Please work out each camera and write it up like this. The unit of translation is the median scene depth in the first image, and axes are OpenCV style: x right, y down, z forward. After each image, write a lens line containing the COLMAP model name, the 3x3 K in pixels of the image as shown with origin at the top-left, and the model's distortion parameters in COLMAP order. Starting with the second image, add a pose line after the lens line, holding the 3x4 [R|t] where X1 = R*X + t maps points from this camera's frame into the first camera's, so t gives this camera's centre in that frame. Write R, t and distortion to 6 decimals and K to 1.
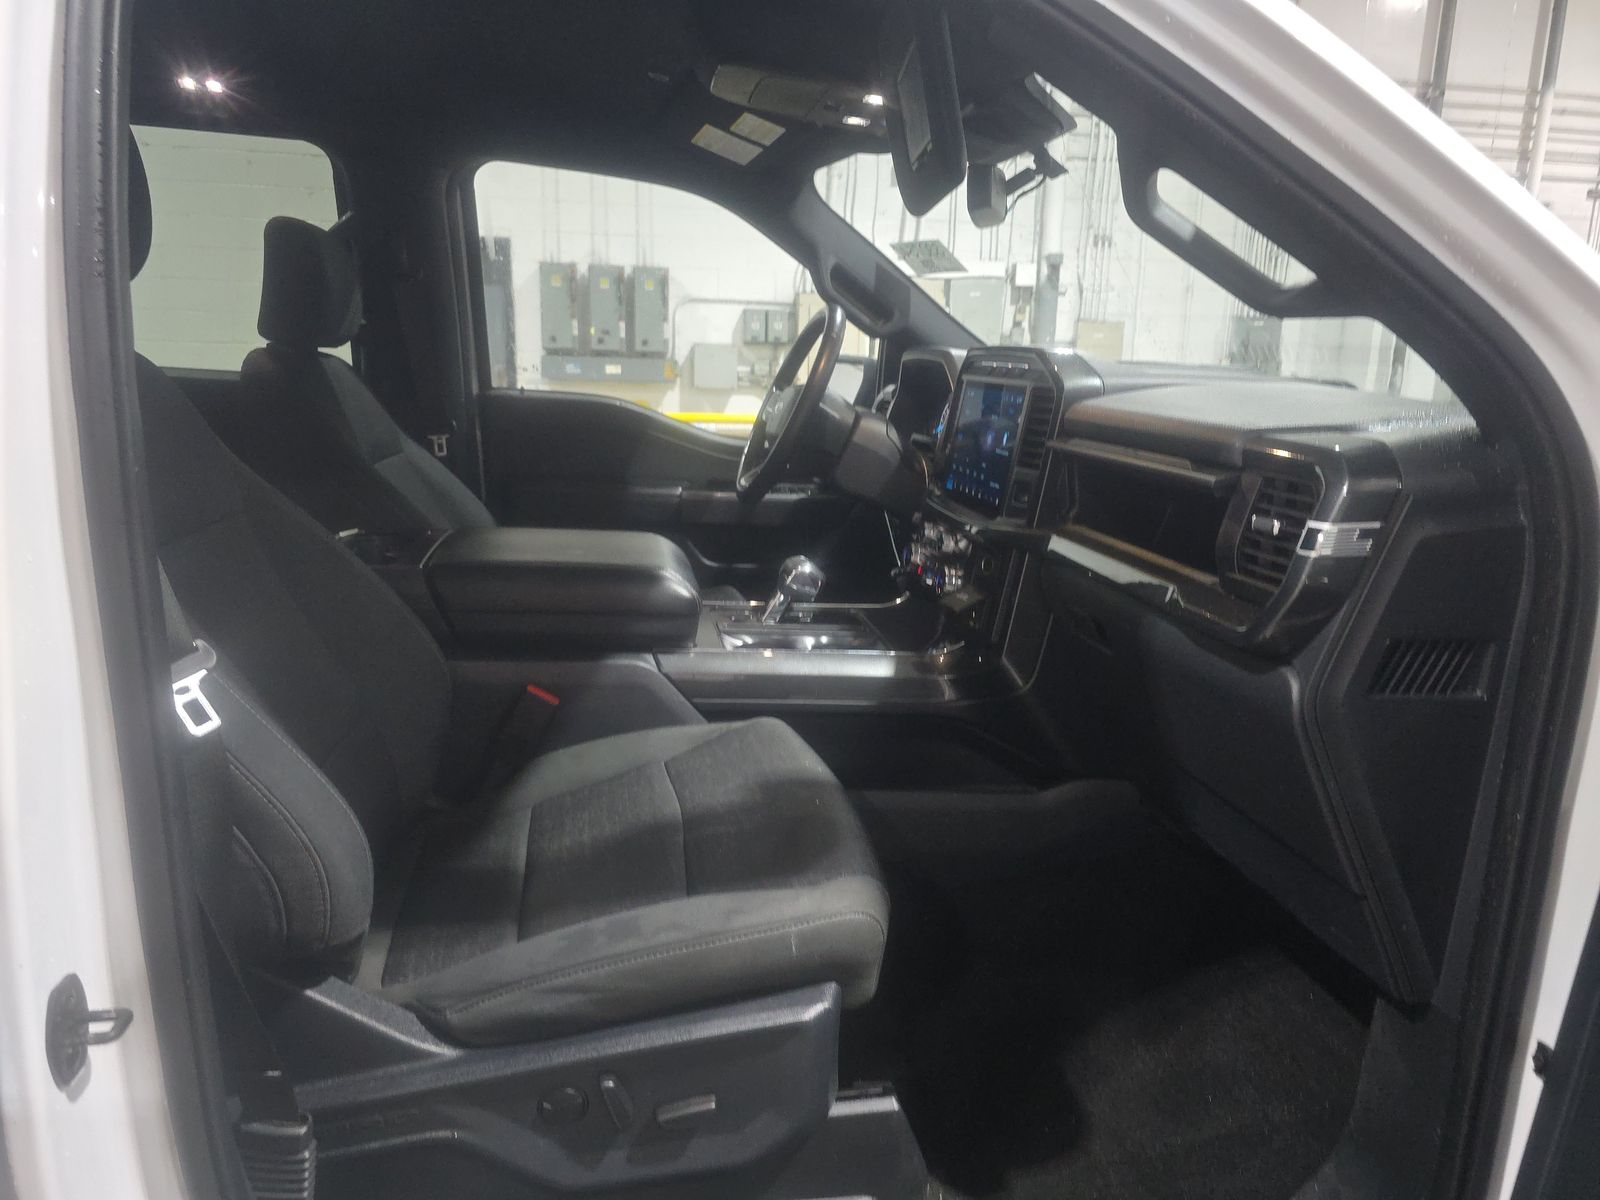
lens RADIAL K [[1127.1, 0, 800.0], [0, 1127.1, 600.0], [0, 0, 1]] dist [0.029195, -0.034239]
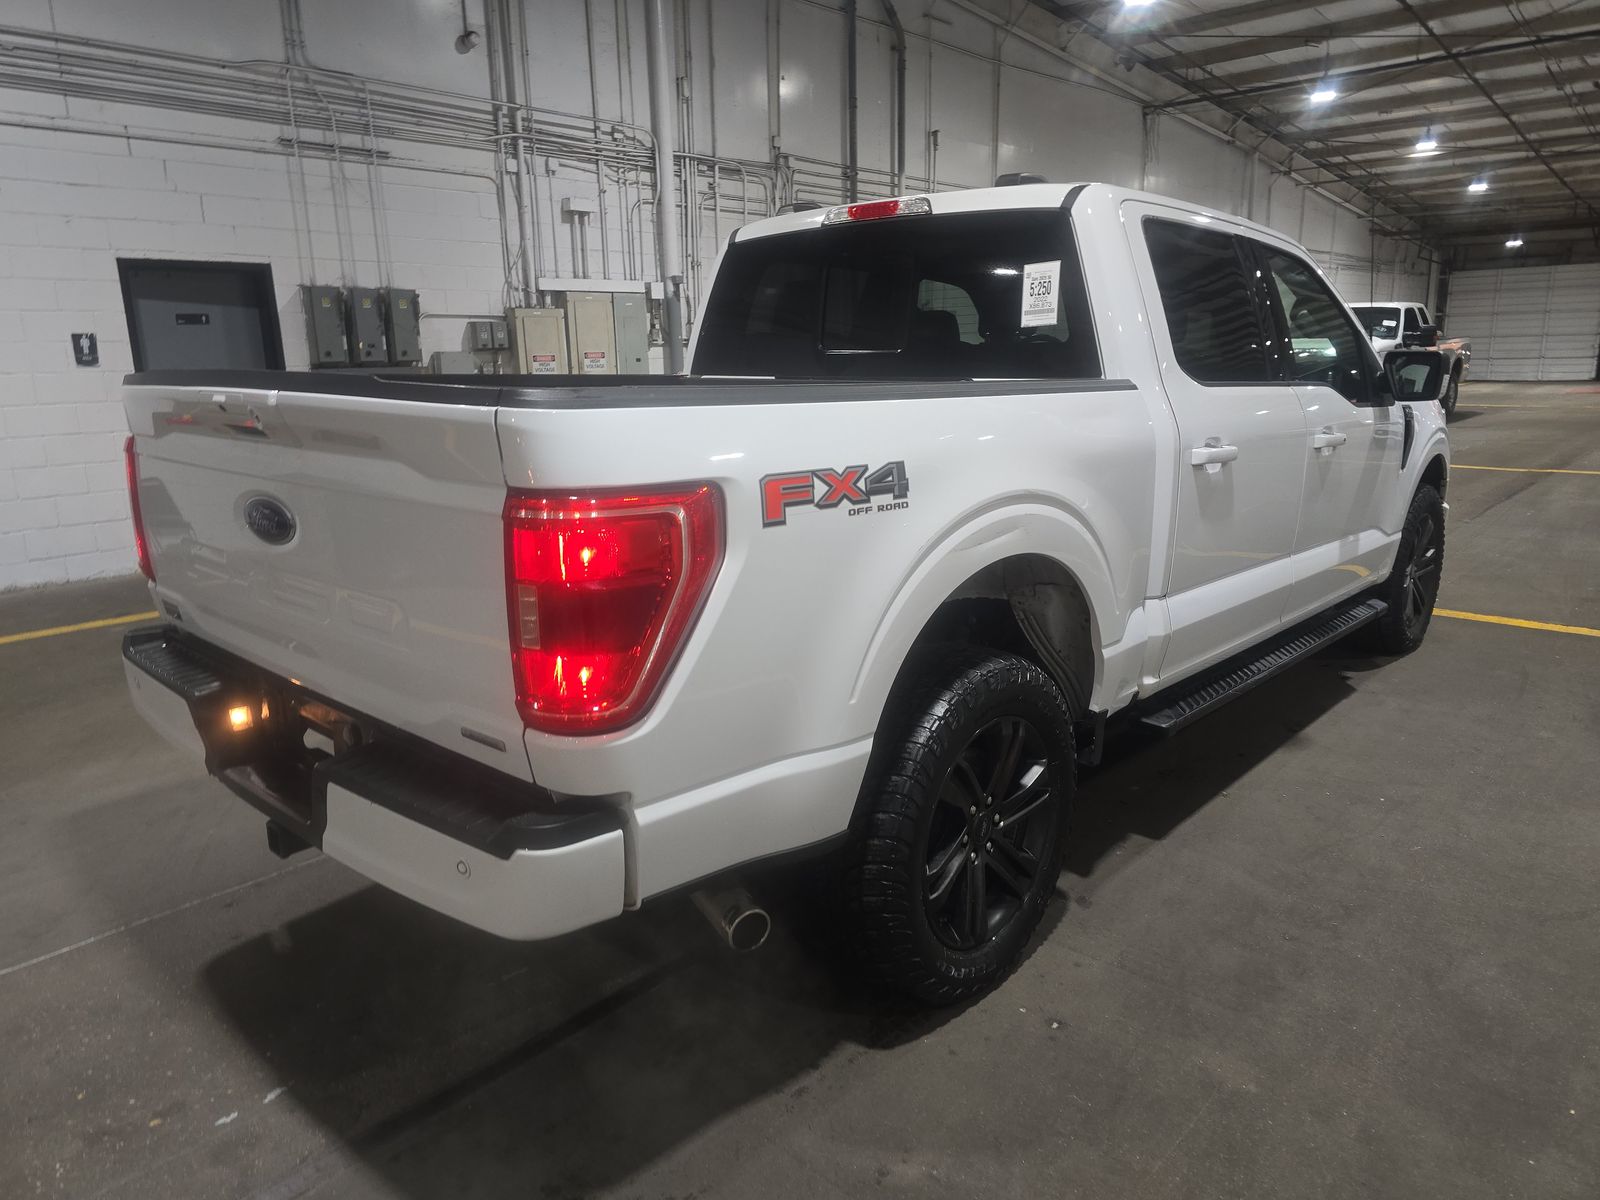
lens RADIAL K [[1101.4, 0, 798.2], [0, 1101.4, 590.3], [0, 0, 1]] dist [0.053038, -0.038454]
pose [[0.760218, -0.186648, 0.622278, -0.588796], [0.190350, 0.979798, 0.061338, 0.020185], [-0.621156, 0.071821, 0.780389, -0.134978]]
